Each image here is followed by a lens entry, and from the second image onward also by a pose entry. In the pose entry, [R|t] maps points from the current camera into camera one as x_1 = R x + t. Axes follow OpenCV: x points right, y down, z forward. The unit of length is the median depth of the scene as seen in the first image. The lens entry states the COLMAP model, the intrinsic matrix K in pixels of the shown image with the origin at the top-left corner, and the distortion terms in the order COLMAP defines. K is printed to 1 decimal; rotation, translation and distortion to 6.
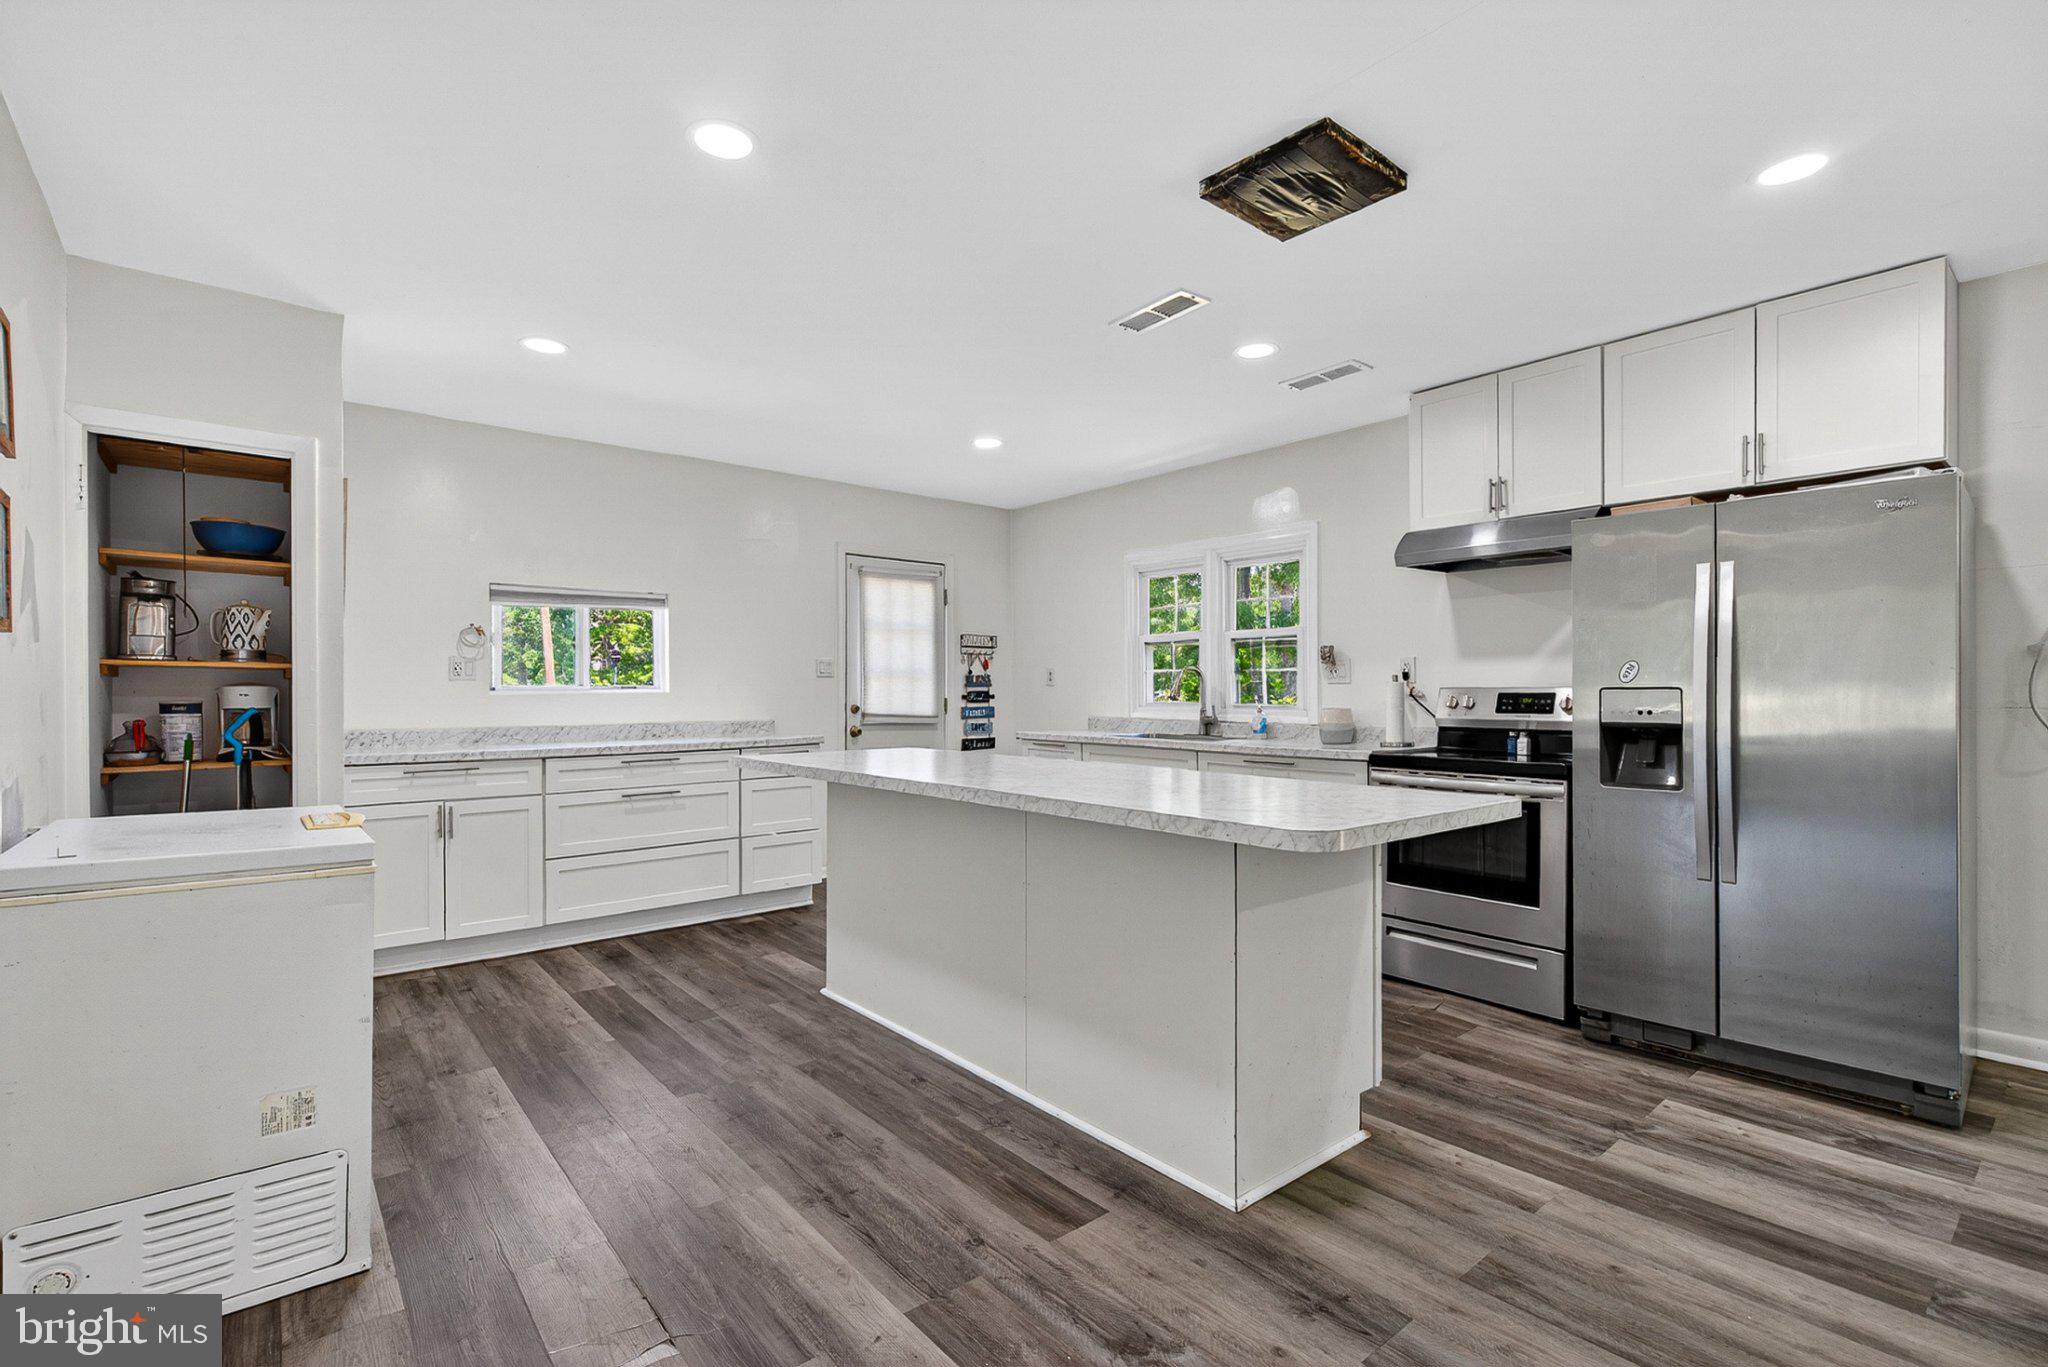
lens RADIAL K [[923.0, 0, 1024.2], [0, 923.0, 692.0], [0, 0, 1]] dist [-0.002610, -0.000966]
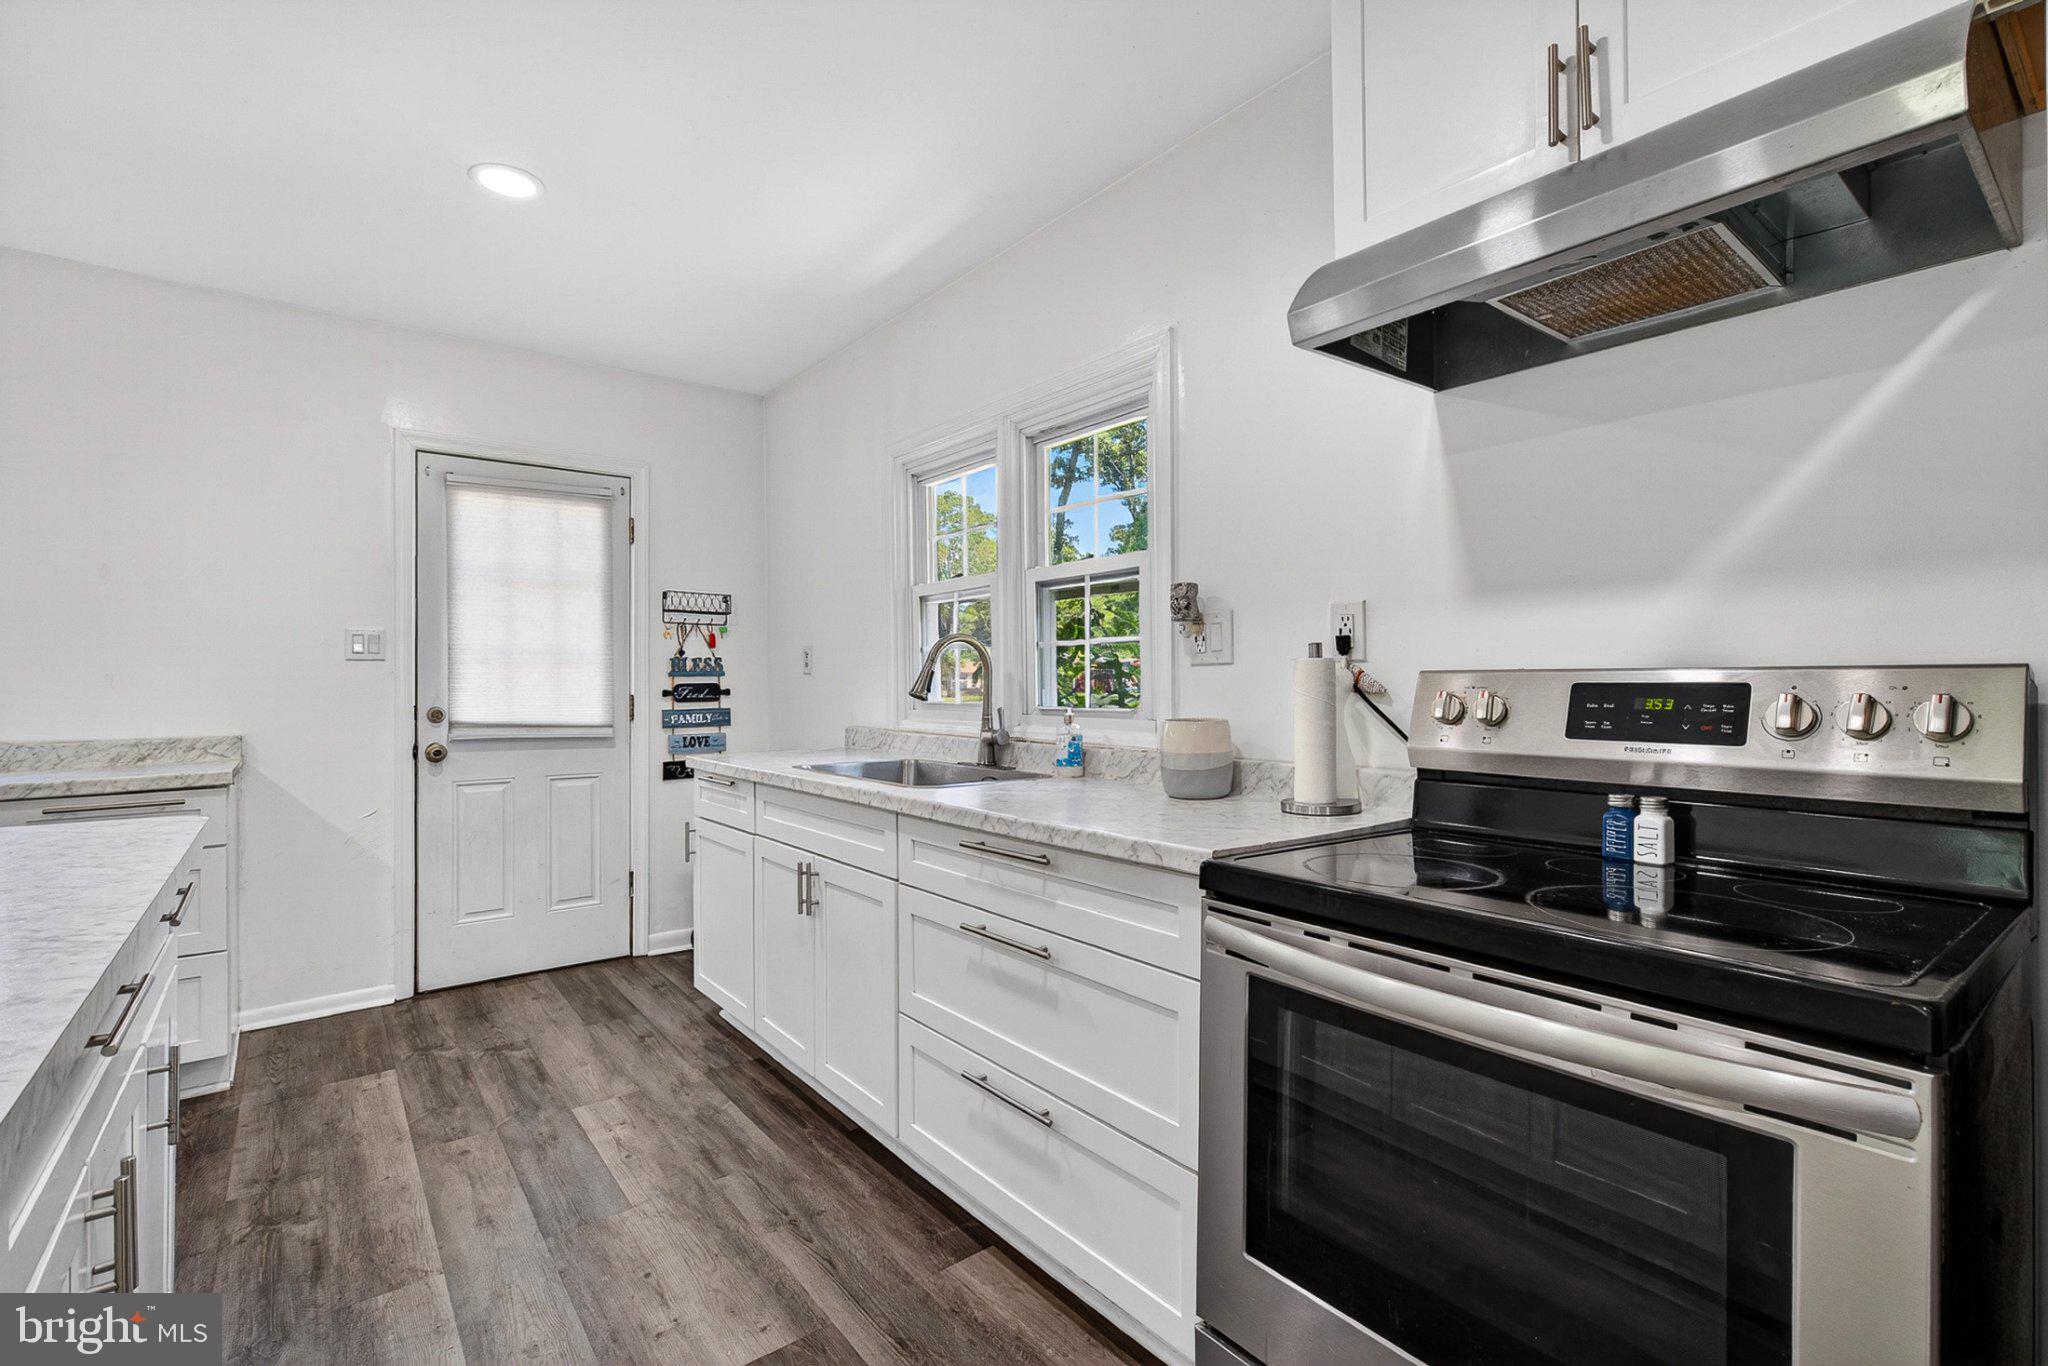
lens RADIAL K [[923.0, 0, 1017.8], [0, 923.0, 682.2], [0, 0, 1]] dist [-0.002610, -0.000966]
pose [[0.999466, -0.002806, -0.032568, 0.283880], [0.002719, 0.999993, -0.002705, 0.000717], [0.032576, 0.002615, 0.999466, 0.582928]]
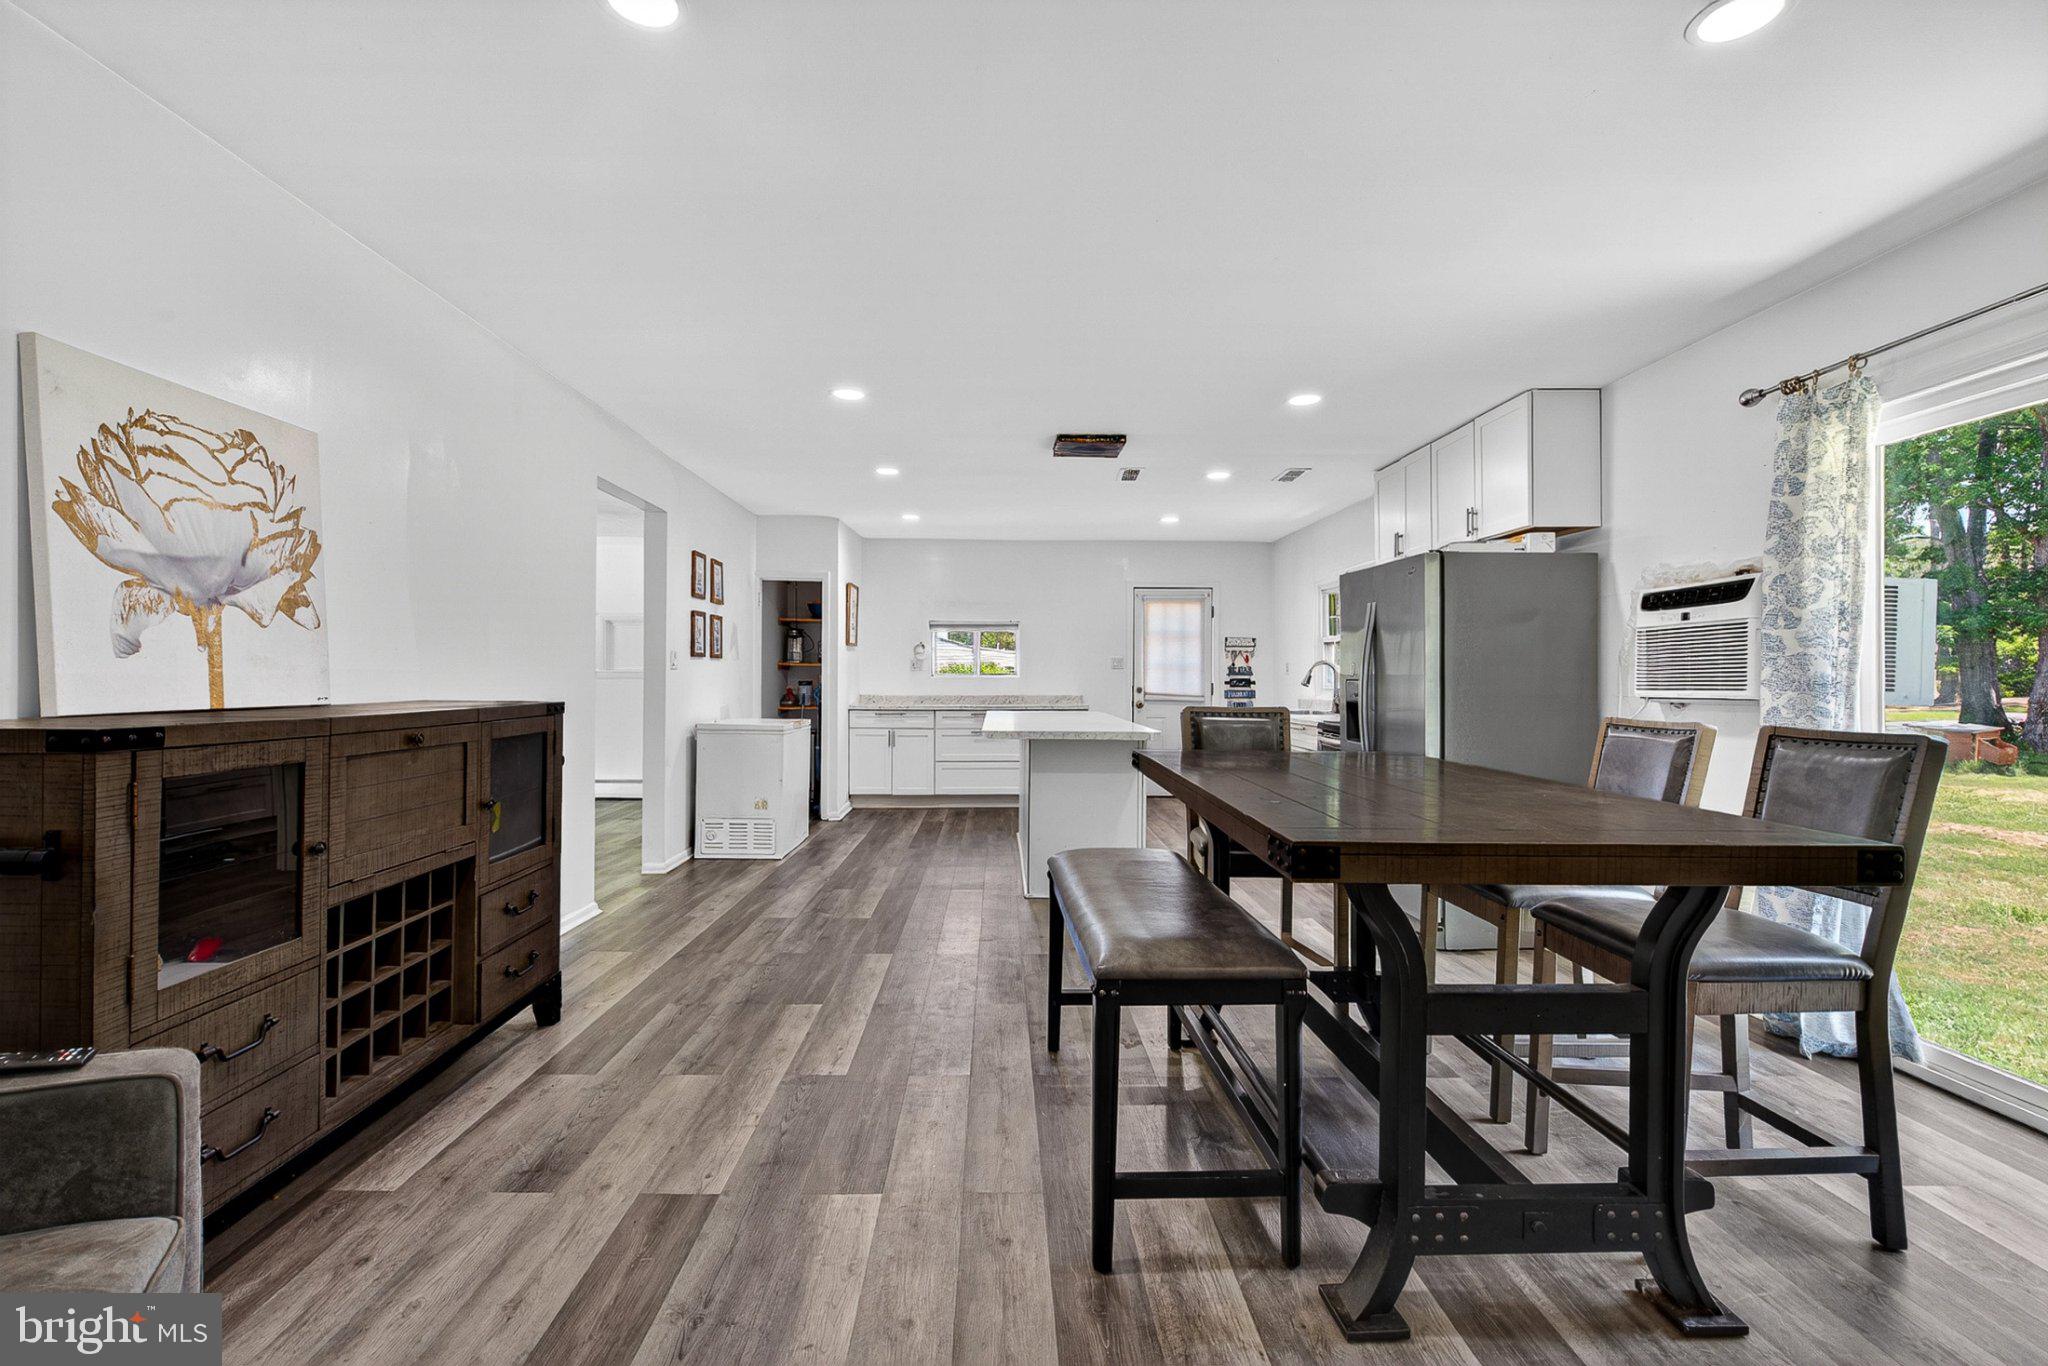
lens RADIAL K [[923.0, 0, 1019.3], [0, 923.0, 676.2], [0, 0, 1]] dist [-0.002610, -0.000966]
pose [[0.784116, 0.005360, -0.620591, 0.828452], [-0.006924, 0.999976, -0.000111, -0.003135], [0.620576, 0.004384, 0.784134, -0.430007]]
